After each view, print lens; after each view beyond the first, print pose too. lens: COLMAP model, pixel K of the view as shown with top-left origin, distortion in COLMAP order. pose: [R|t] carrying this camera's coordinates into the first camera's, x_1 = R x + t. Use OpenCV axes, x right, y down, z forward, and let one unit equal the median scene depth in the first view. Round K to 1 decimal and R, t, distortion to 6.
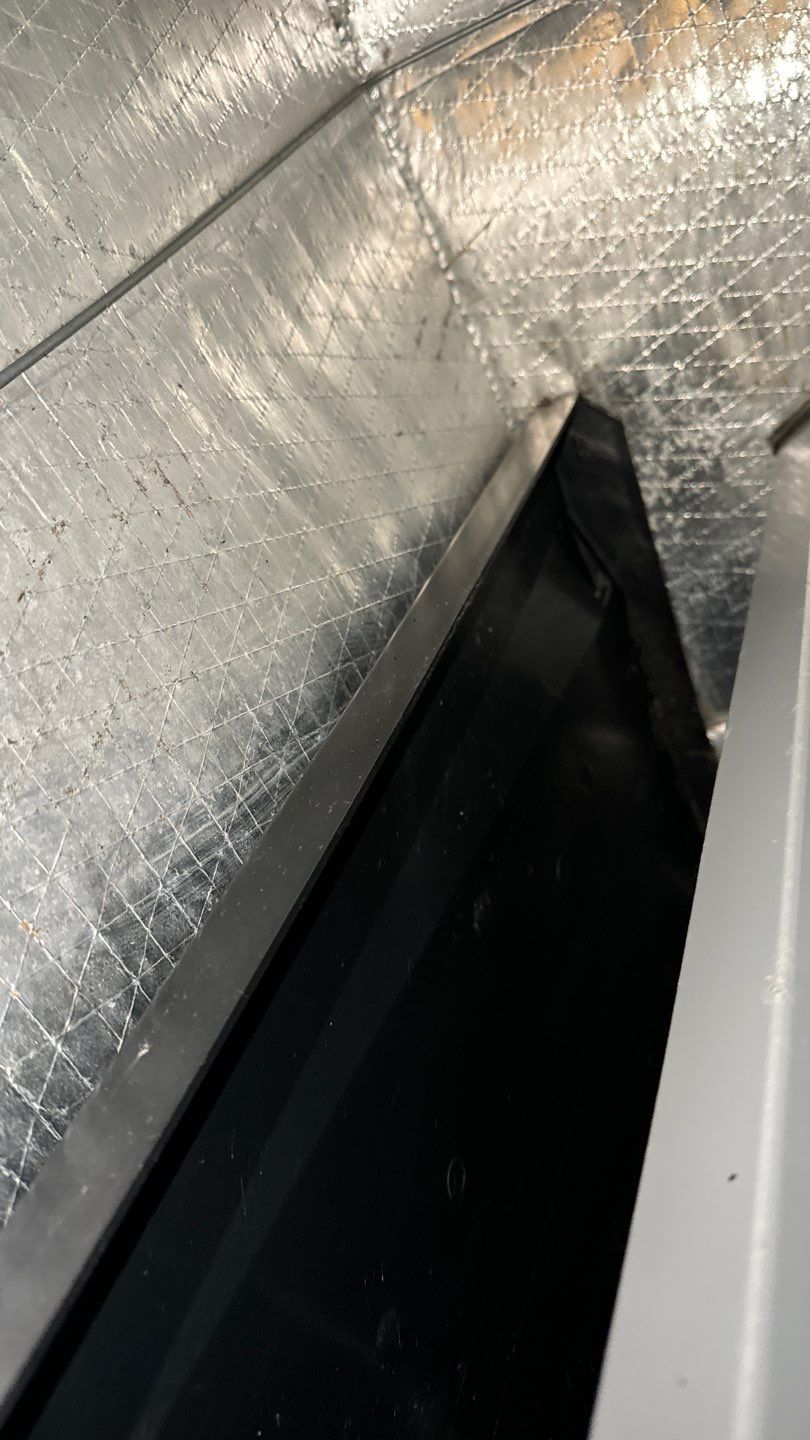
lens RADIAL K [[1039.4, 0, 412.2], [0, 1039.4, 725.5], [0, 0, 1]] dist [0.124459, -0.290667]
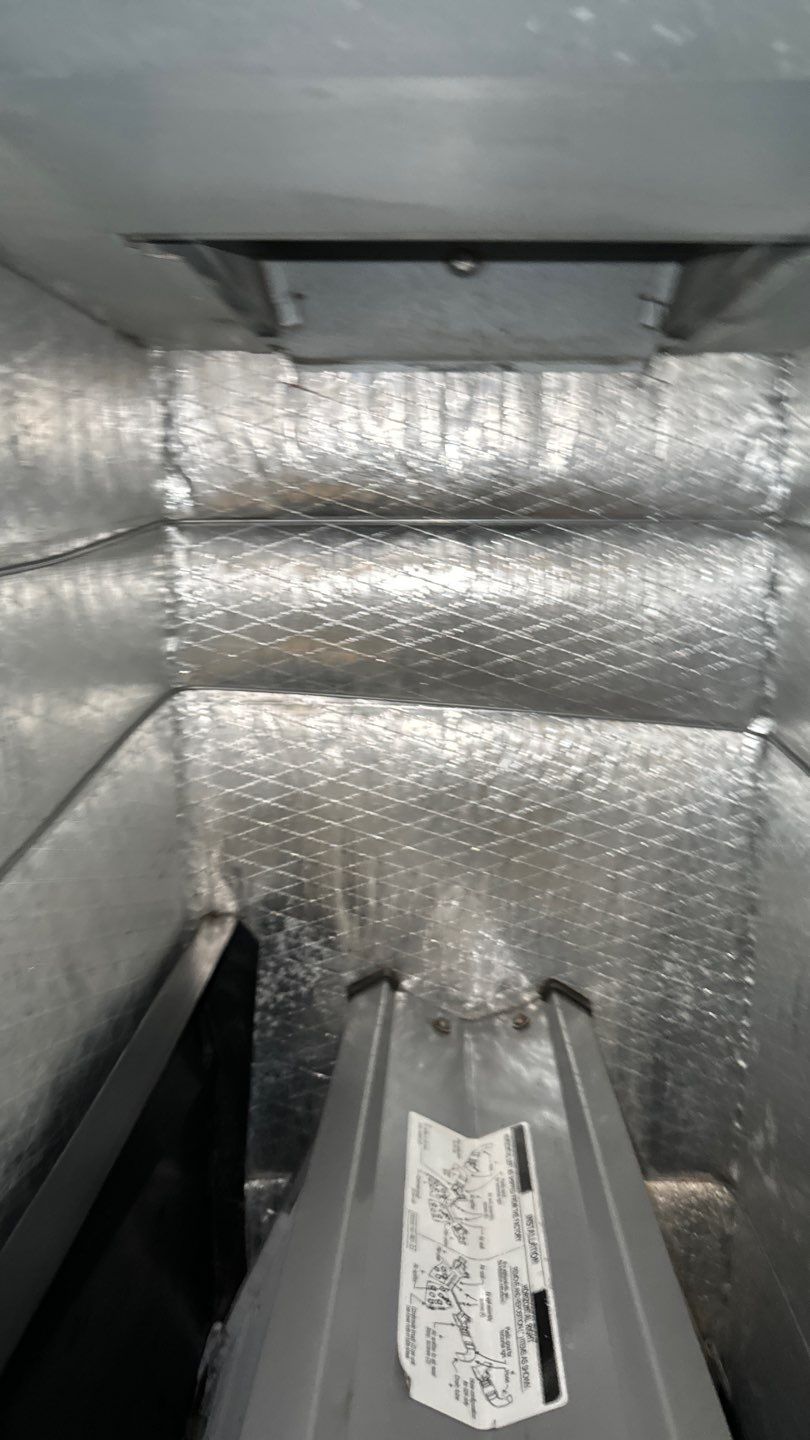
lens RADIAL K [[1042.8, 0, 404.6], [0, 1042.8, 702.4], [0, 0, 1]] dist [0.092596, -0.167644]
pose [[0.860417, 0.372824, 0.347399, -0.255698], [-0.218765, 0.885943, -0.408958, -0.038037], [-0.460245, 0.275876, 0.843841, -0.403406]]
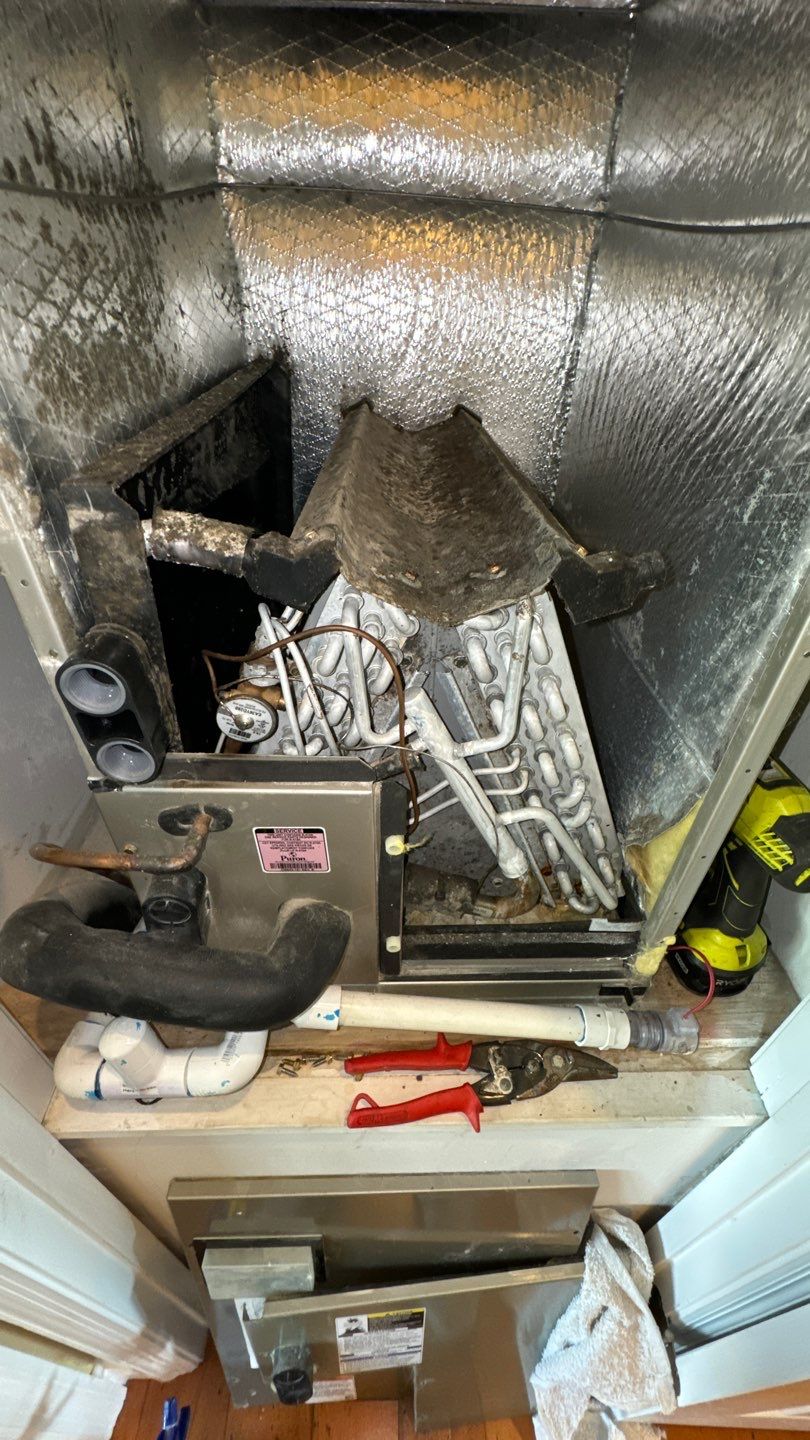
lens RADIAL K [[574.1, 0, 404.4], [0, 574.1, 719.1], [0, 0, 1]] dist [-0.002882, 0.000600]
pose [[0.835824, 0.146121, 0.529194, -0.172670], [-0.196092, 0.979803, 0.039170, 0.381159], [-0.512782, -0.136510, 0.847596, -0.378960]]
